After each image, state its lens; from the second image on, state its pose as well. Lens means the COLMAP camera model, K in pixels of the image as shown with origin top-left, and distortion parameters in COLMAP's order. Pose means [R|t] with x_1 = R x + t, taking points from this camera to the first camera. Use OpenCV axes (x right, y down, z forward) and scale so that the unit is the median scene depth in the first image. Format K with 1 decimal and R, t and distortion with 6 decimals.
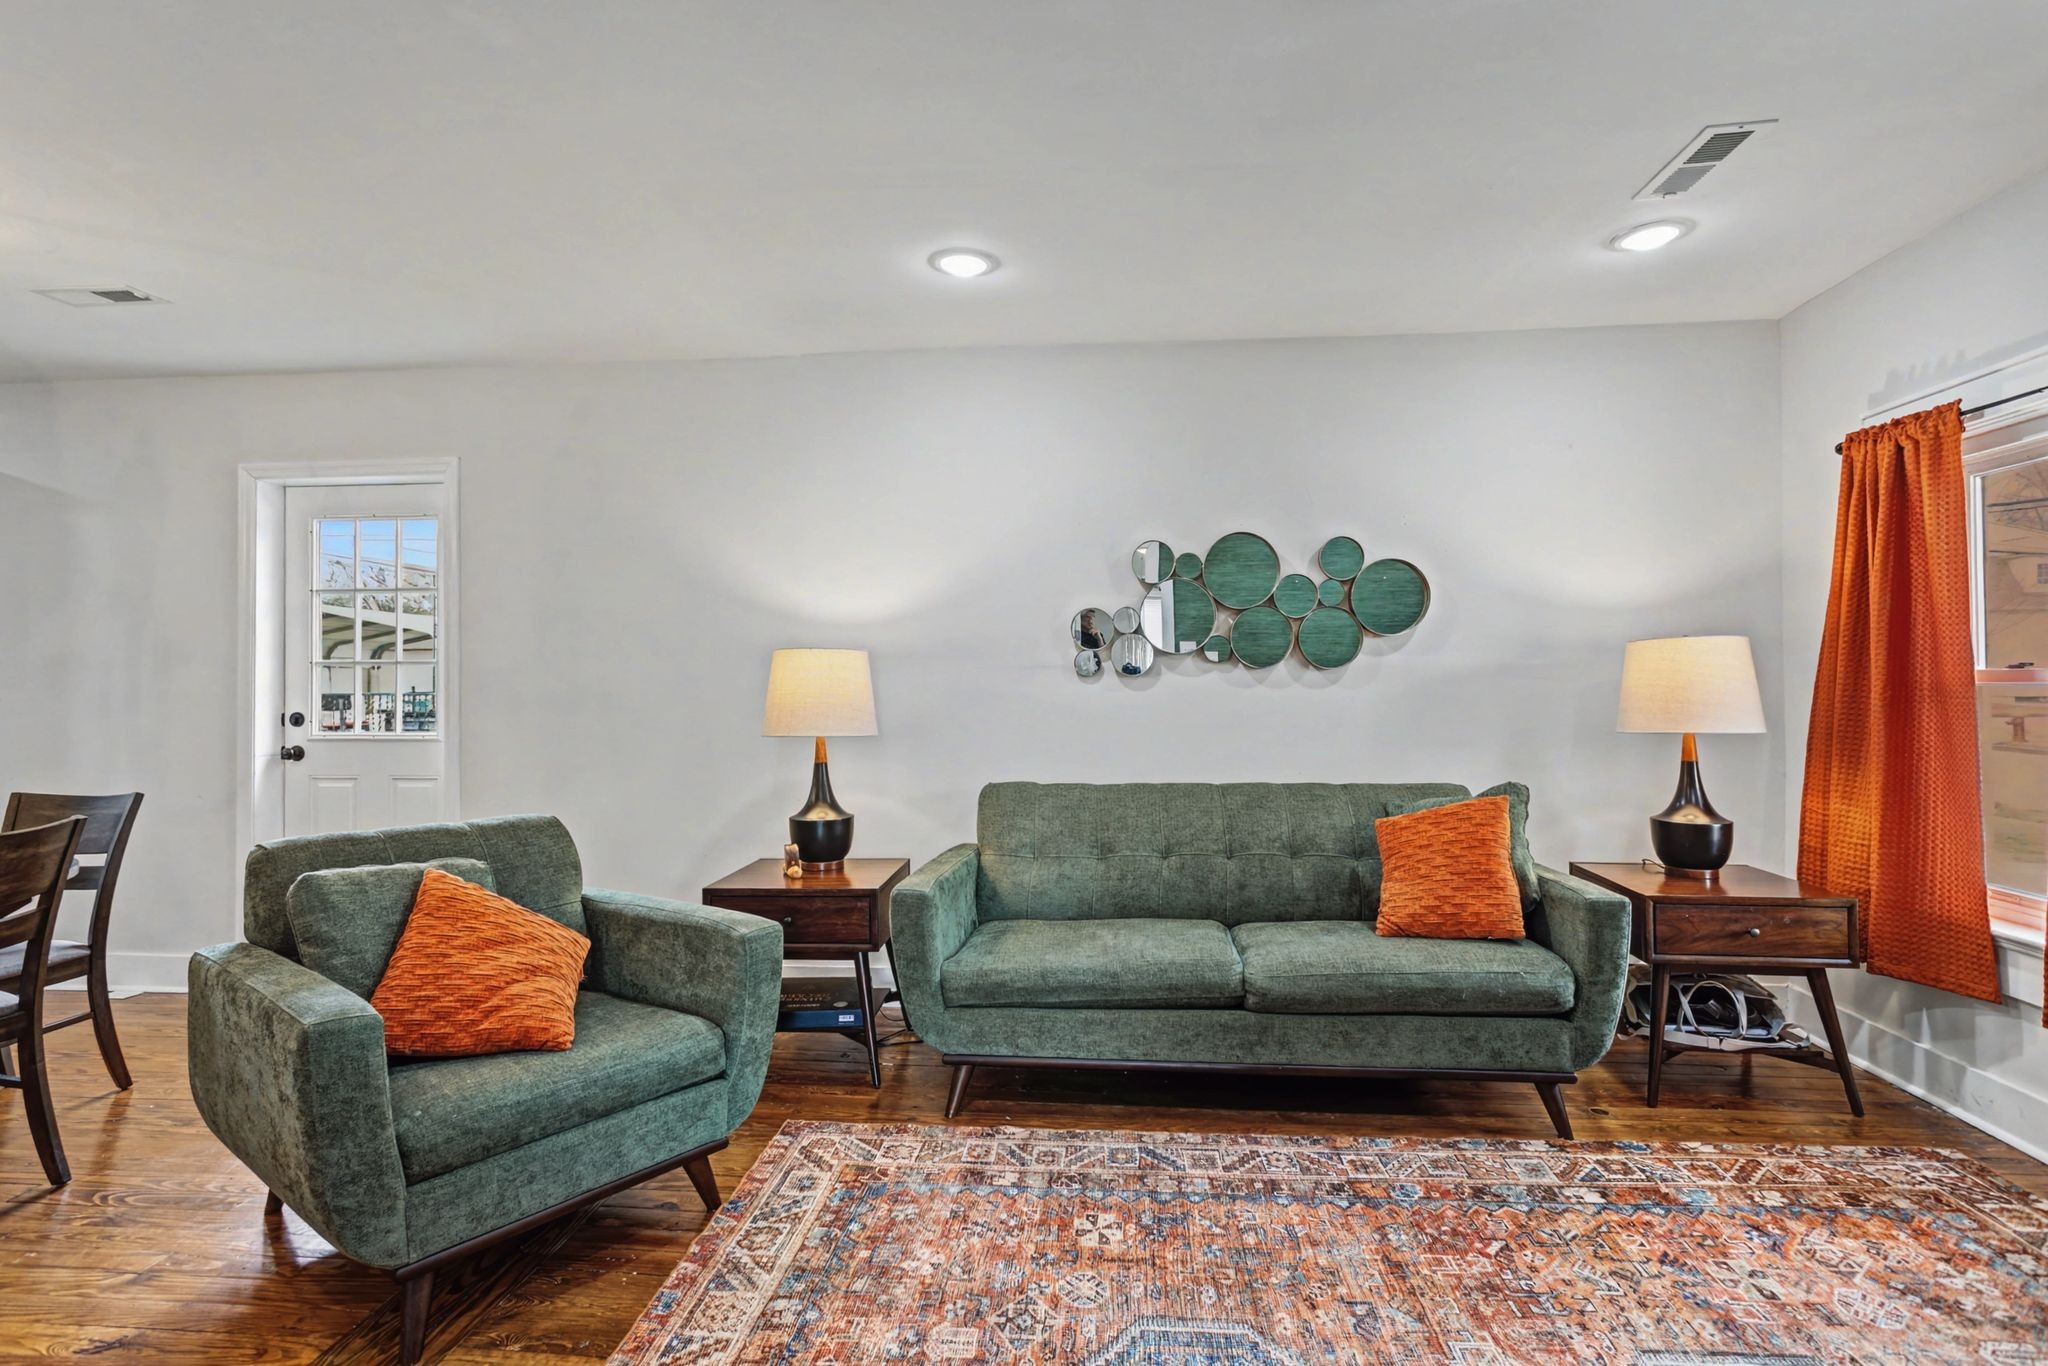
lens RADIAL K [[998.0, 0, 1030.9], [0, 998.0, 672.5], [0, 0, 1]] dist [0.002351, 0.000336]
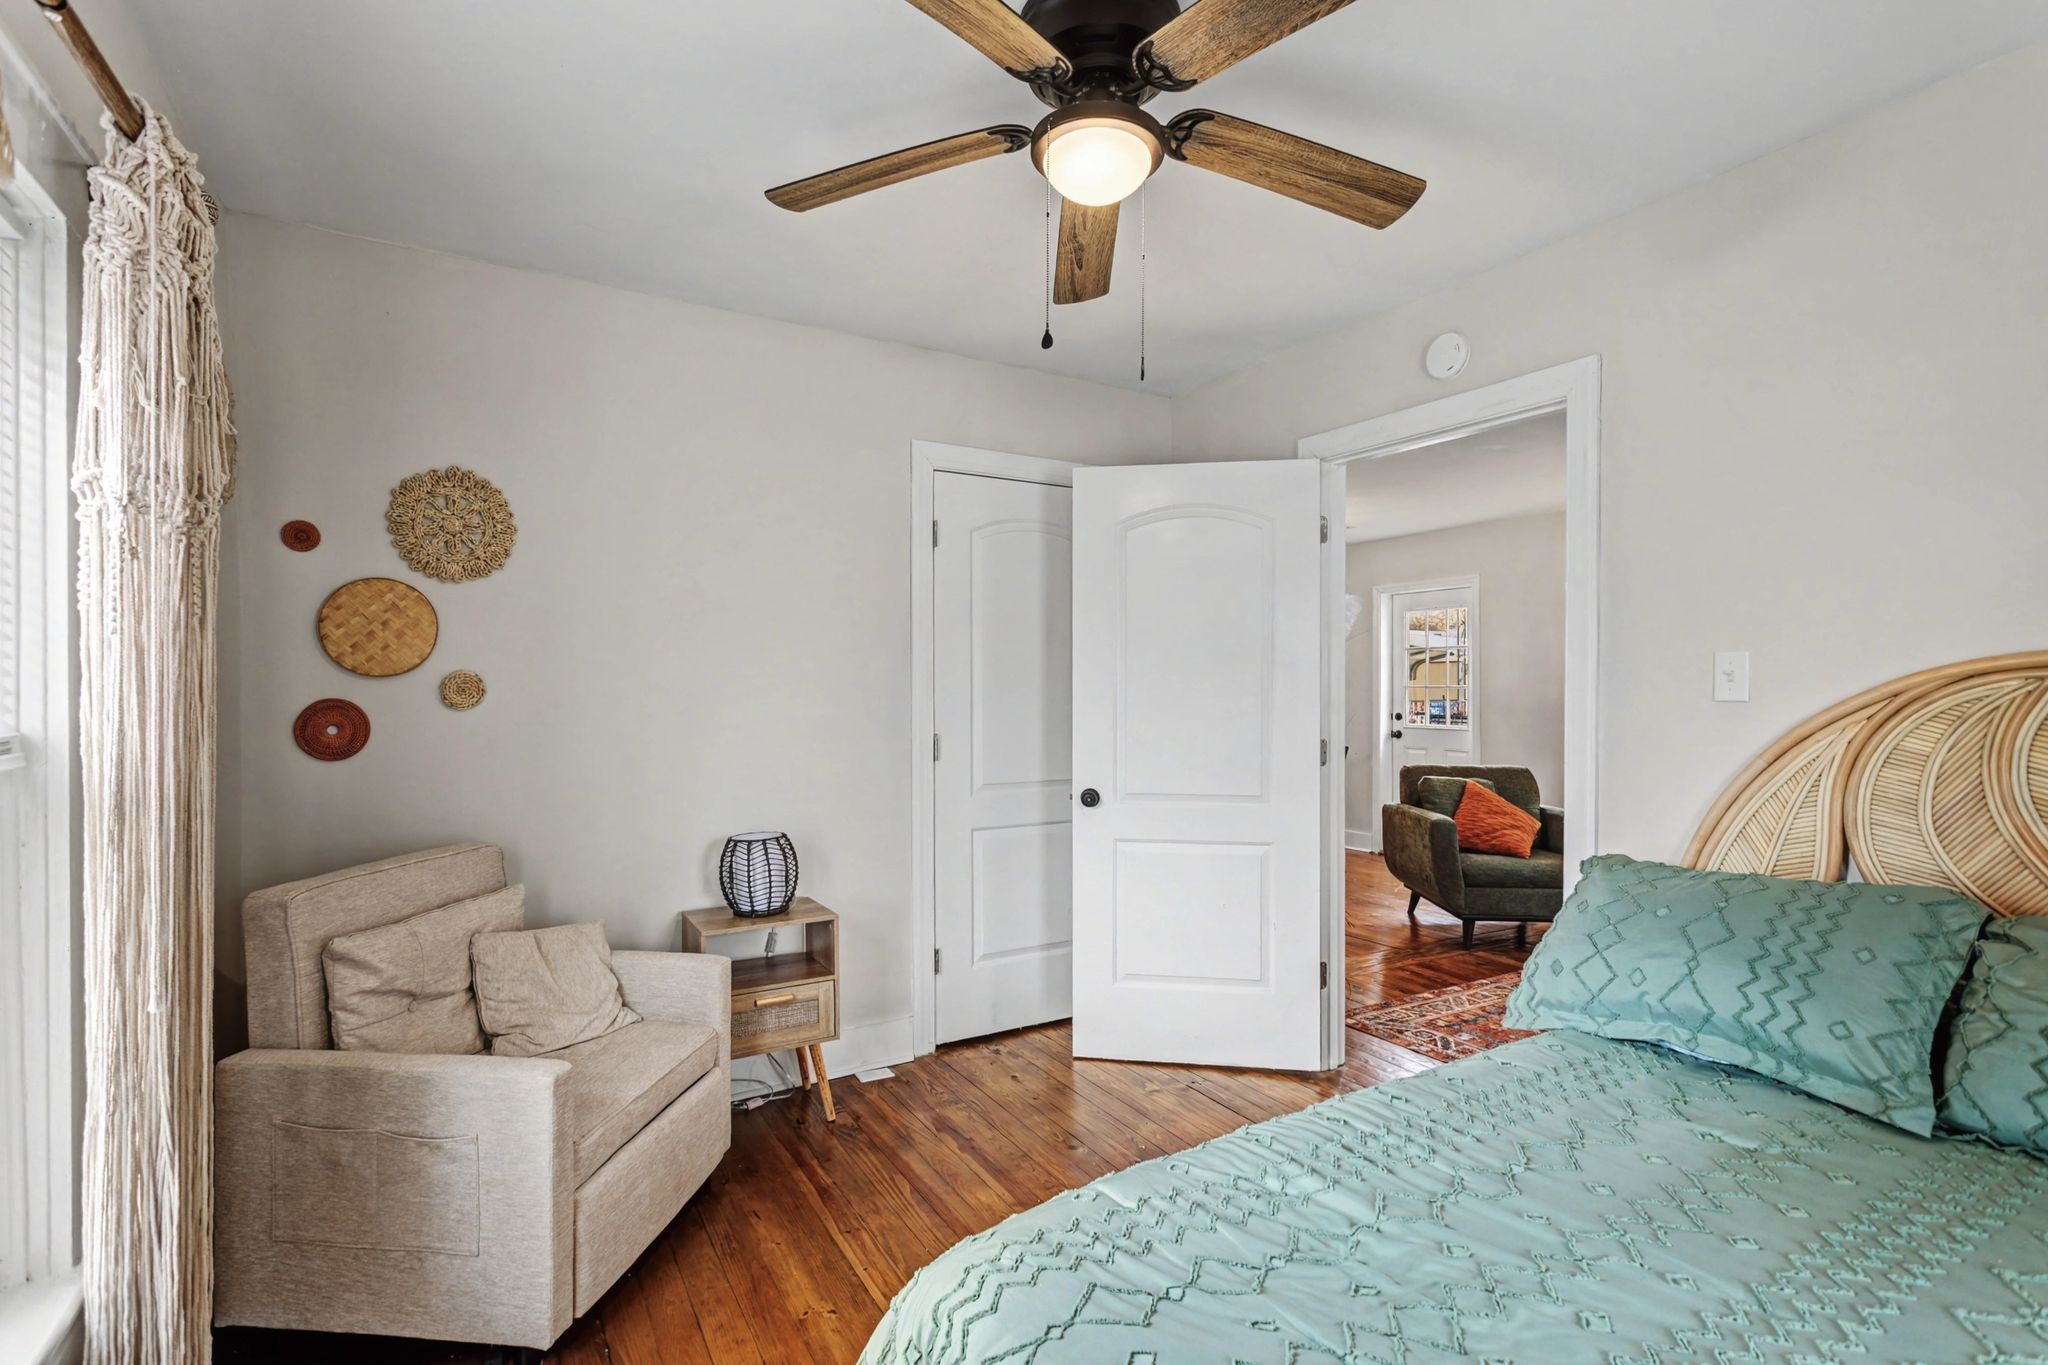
lens RADIAL K [[974.2, 0, 1035.7], [0, 974.2, 687.4], [0, 0, 1]] dist [0.001404, 0.001969]
pose [[0.588325, 0.003680, -0.808617, 0.571082], [0.000962, 0.999986, 0.005251, -0.030475], [0.808624, -0.003867, 0.588313, -1.031608]]
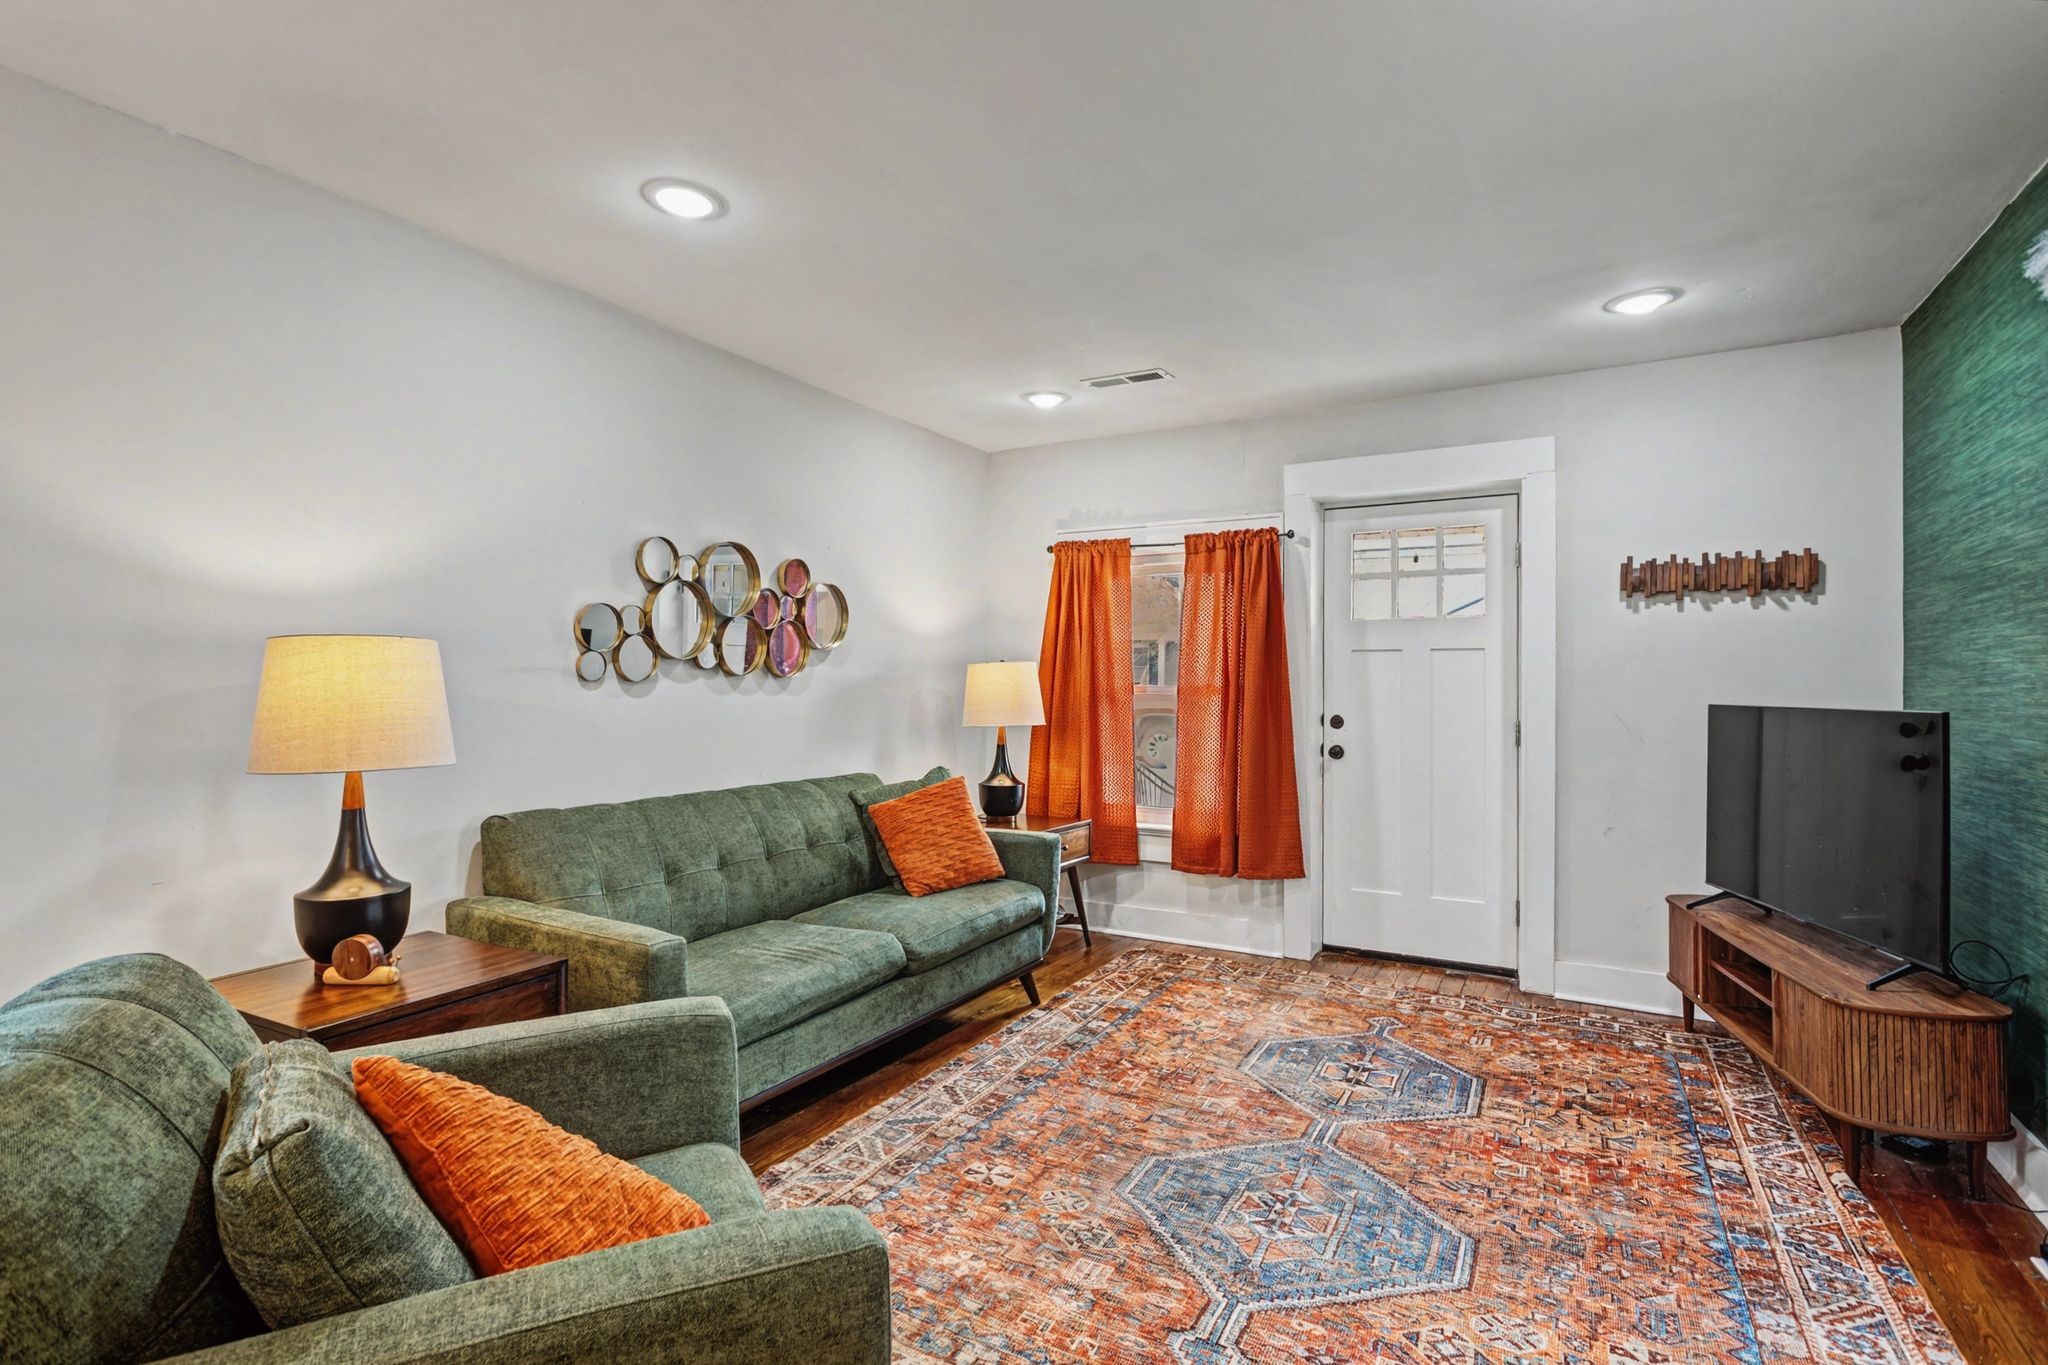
lens RADIAL K [[988.9, 0, 1024.0], [0, 988.9, 682.5], [0, 0, 1]] dist [-0.001599, -0.000001]
pose [[0.417042, 0.011235, 0.908818, -0.799532], [-0.020087, 0.999793, -0.003142, -0.000133], [-0.908665, -0.016945, 0.417182, 0.423985]]
